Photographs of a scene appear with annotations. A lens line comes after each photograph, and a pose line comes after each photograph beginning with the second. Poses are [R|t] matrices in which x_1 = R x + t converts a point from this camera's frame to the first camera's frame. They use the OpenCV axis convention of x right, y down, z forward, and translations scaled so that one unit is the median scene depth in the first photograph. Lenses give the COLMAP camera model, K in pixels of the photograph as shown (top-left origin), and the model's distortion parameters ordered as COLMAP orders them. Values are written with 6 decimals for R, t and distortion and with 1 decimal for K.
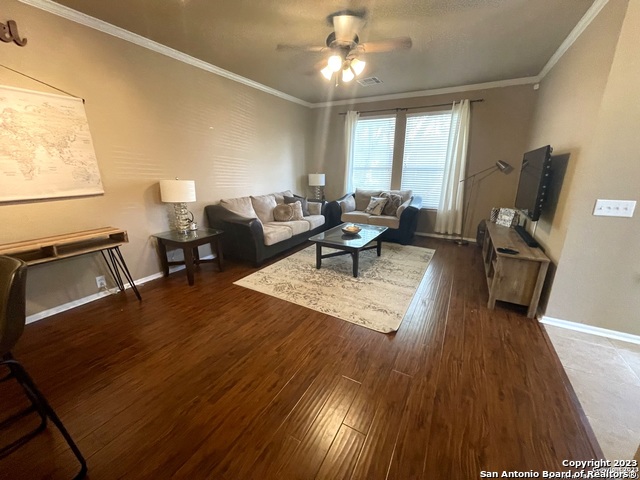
lens RADIAL K [[257.7, 0, 320.0], [0, 257.7, 240.0], [0, 0, 1]] dist [-0.000535, 0.000221]
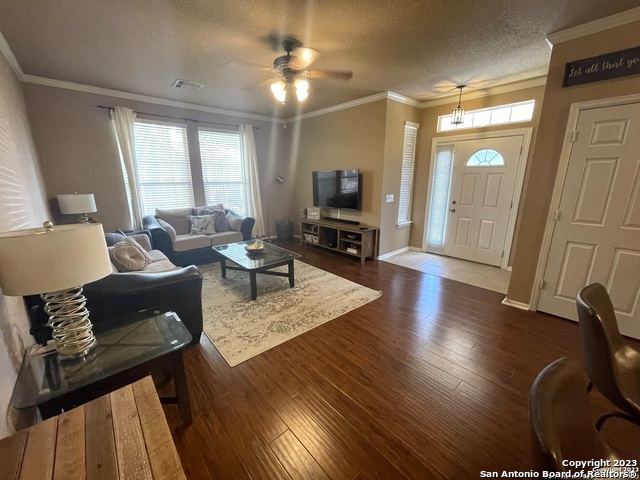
lens RADIAL K [[257.7, 0, 320.0], [0, 257.7, 240.0], [0, 0, 1]] dist [-0.000535, 0.000221]
pose [[0.322994, -0.229183, 0.918232, -0.724057], [0.262336, 0.953898, 0.145806, -0.157286], [-0.909316, 0.193791, 0.368226, 0.465074]]
